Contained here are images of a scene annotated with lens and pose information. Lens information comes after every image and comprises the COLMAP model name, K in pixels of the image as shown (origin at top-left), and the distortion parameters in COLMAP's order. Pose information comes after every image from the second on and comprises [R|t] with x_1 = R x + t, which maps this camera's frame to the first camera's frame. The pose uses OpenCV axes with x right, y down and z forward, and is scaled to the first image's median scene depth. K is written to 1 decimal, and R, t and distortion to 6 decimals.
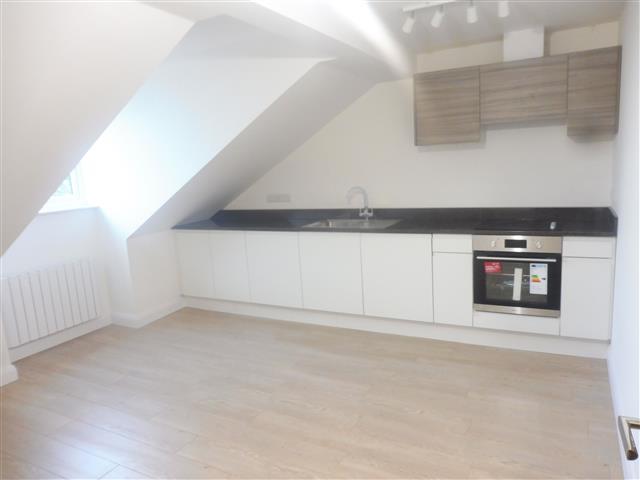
lens RADIAL K [[476.3, 0, 322.0], [0, 476.3, 239.4], [0, 0, 1]] dist [0.001112, -0.002791]
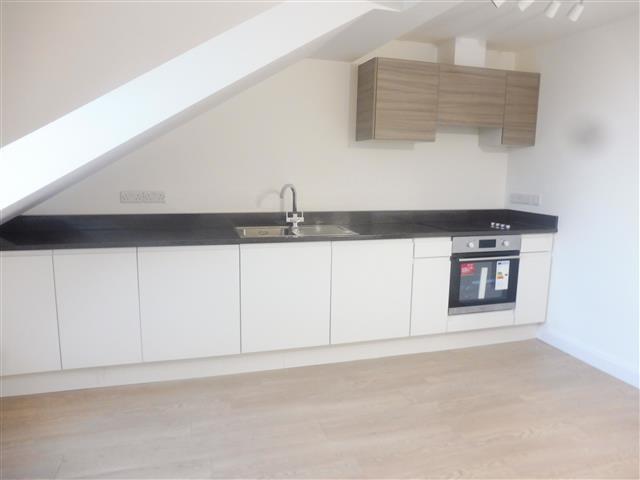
lens RADIAL K [[476.3, 0, 320.5], [0, 476.3, 242.3], [0, 0, 1]] dist [0.001112, -0.002791]
pose [[0.693507, -0.044434, 0.719078, -0.571625], [0.058040, 0.998298, 0.005712, -0.020314], [-0.718108, 0.037774, 0.694905, 0.527952]]
